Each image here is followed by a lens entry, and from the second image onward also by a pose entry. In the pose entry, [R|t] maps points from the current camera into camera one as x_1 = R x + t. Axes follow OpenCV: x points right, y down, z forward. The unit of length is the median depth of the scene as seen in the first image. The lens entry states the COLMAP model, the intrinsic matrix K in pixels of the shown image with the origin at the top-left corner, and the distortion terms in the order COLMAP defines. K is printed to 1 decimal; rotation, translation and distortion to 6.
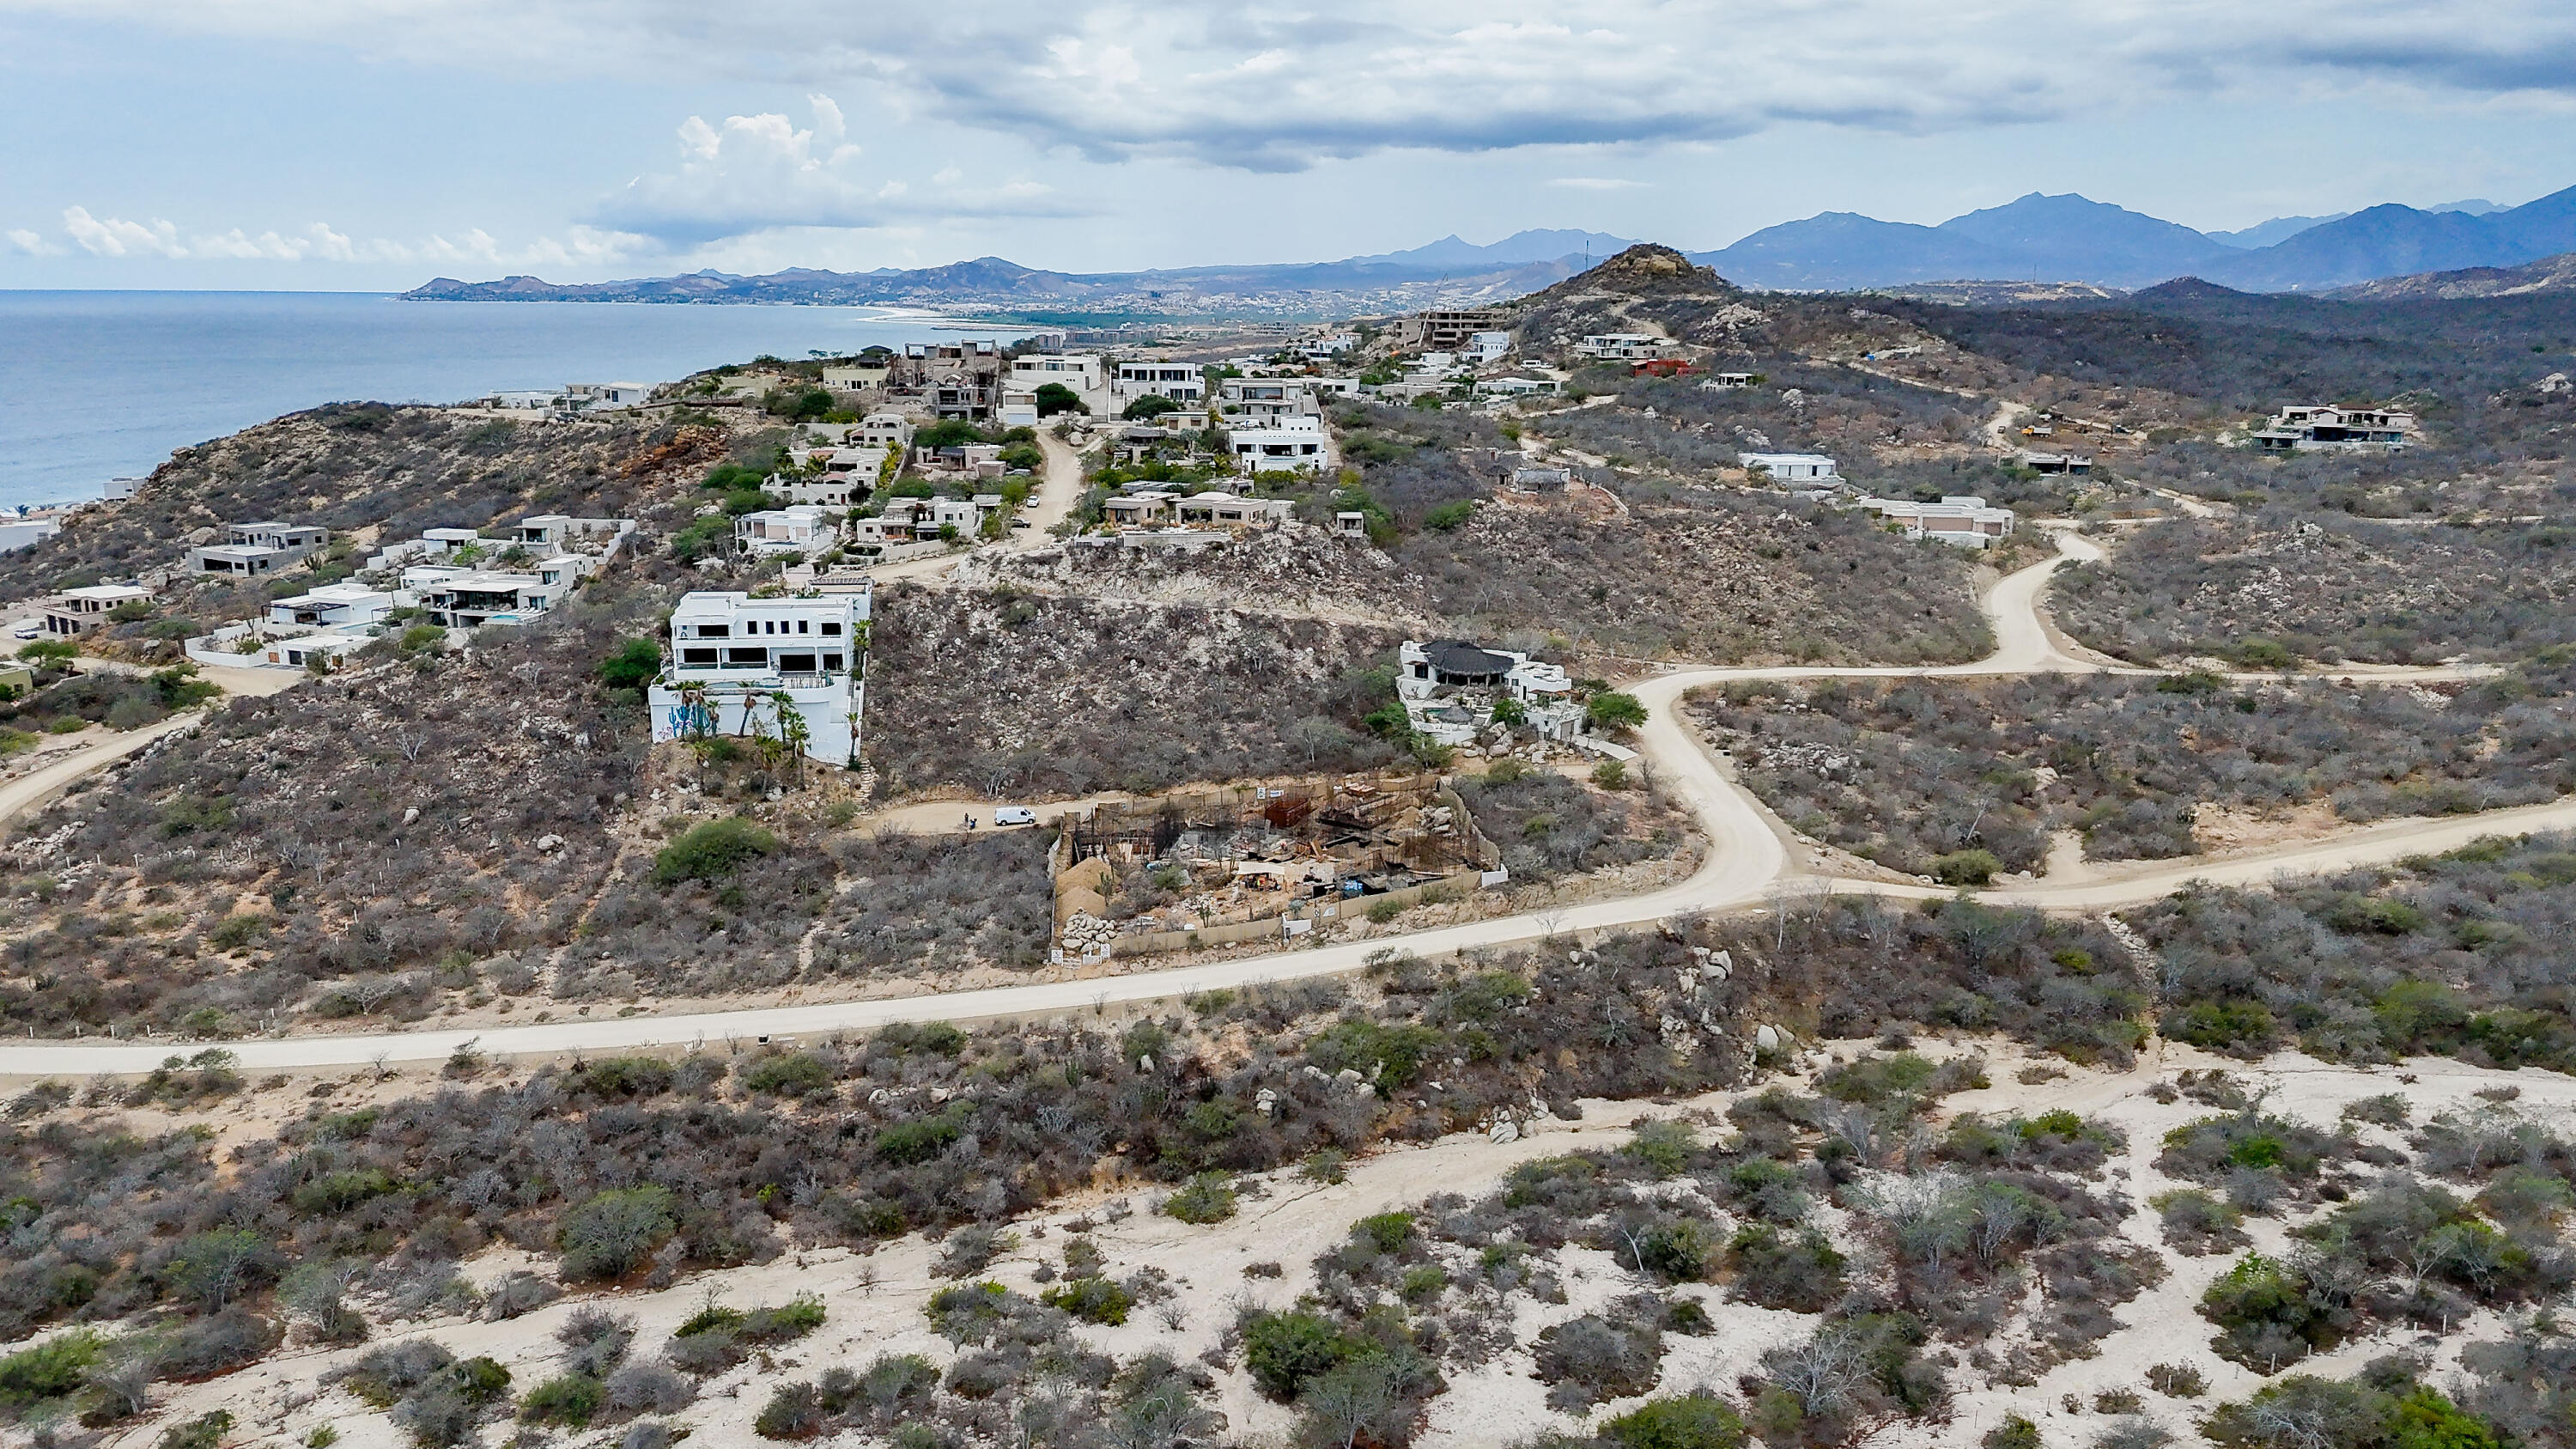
lens RADIAL K [[1899.7, 0, 1302.4], [0, 1899.7, 771.7], [0, 0, 1]] dist [0.065591, -0.071170]
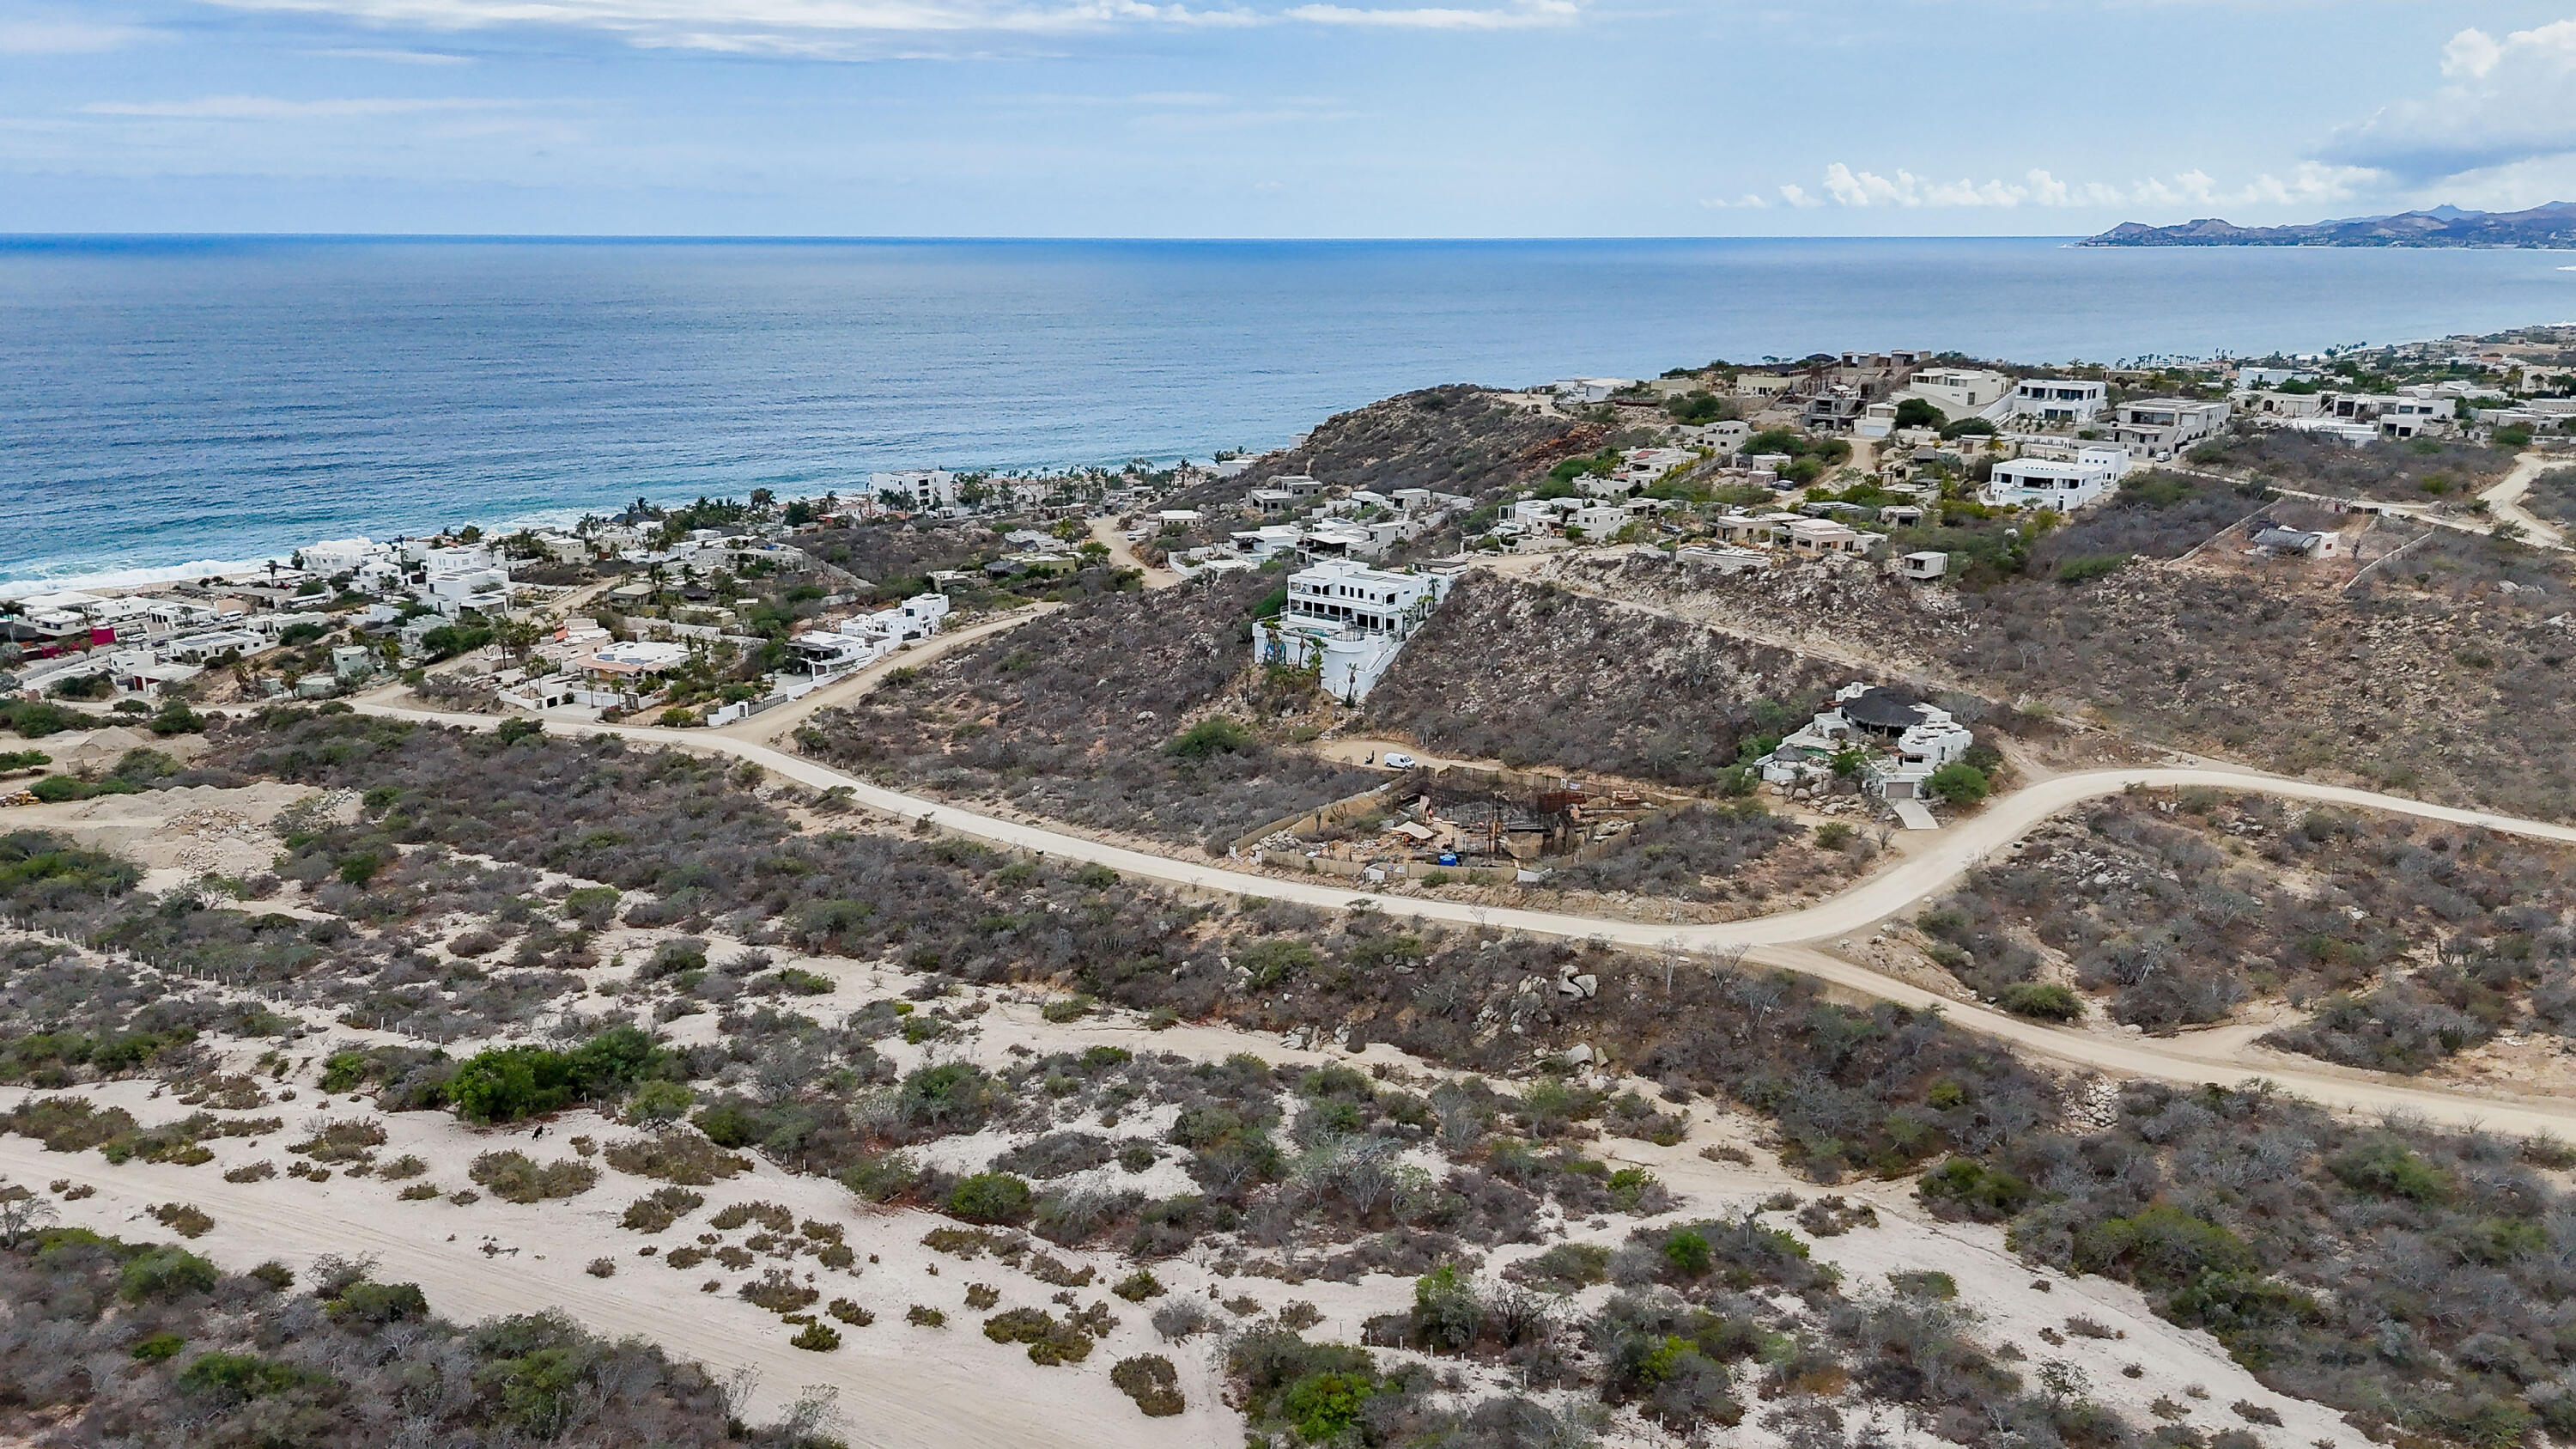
lens RADIAL K [[1999.9, 0, 1288.0], [0, 1999.9, 724.5], [0, 0, 1]] dist [0.076520, -0.133984]
pose [[0.652896, 0.172724, -0.737491, 0.603222], [-0.172666, 0.981957, 0.077120, -0.070558], [0.737505, 0.076988, 0.670939, 0.042681]]
